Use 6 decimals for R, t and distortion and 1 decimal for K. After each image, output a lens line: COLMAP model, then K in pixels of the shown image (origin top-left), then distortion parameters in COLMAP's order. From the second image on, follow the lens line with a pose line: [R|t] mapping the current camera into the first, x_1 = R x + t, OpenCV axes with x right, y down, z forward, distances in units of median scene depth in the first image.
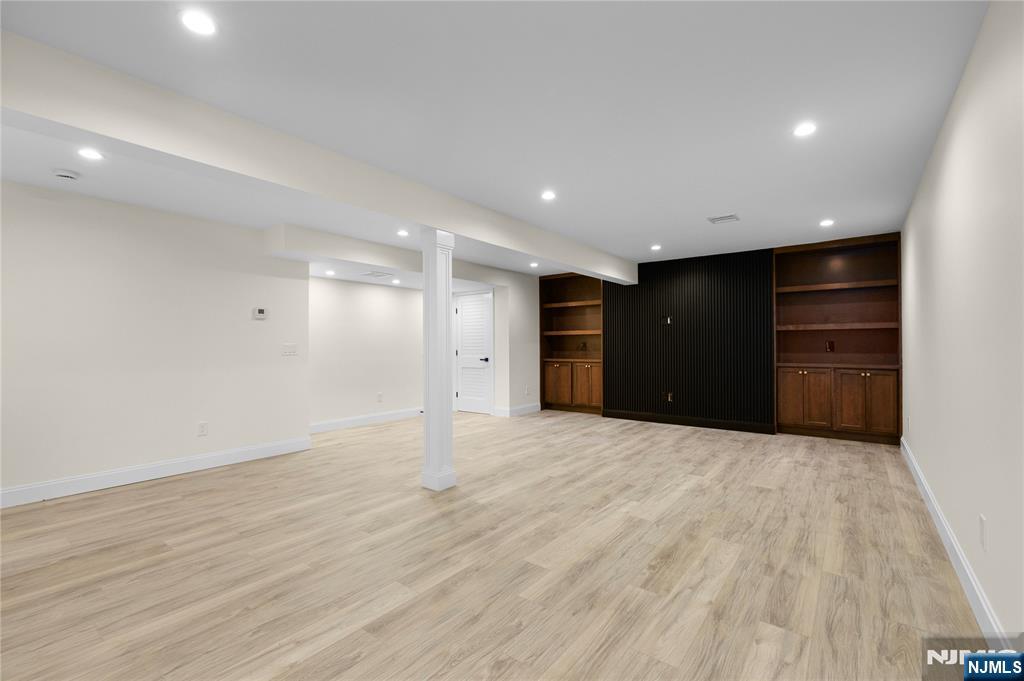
lens RADIAL K [[441.5, 0, 512.2], [0, 441.5, 343.4], [0, 0, 1]] dist [-0.003324, -0.000777]
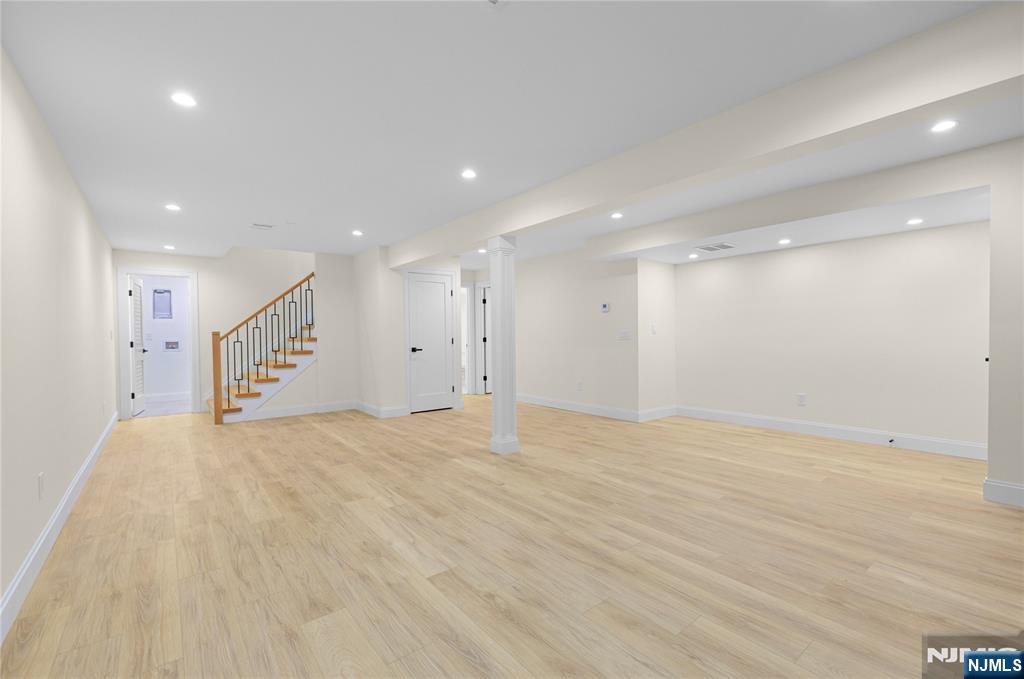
lens RADIAL K [[441.5, 0, 512.3], [0, 441.5, 338.9], [0, 0, 1]] dist [-0.003324, -0.000777]
pose [[-0.234737, 0.017178, -0.971907, 1.090873], [0.018135, 0.999747, 0.013290, 0.004585], [0.971890, -0.014506, -0.234989, 1.450672]]
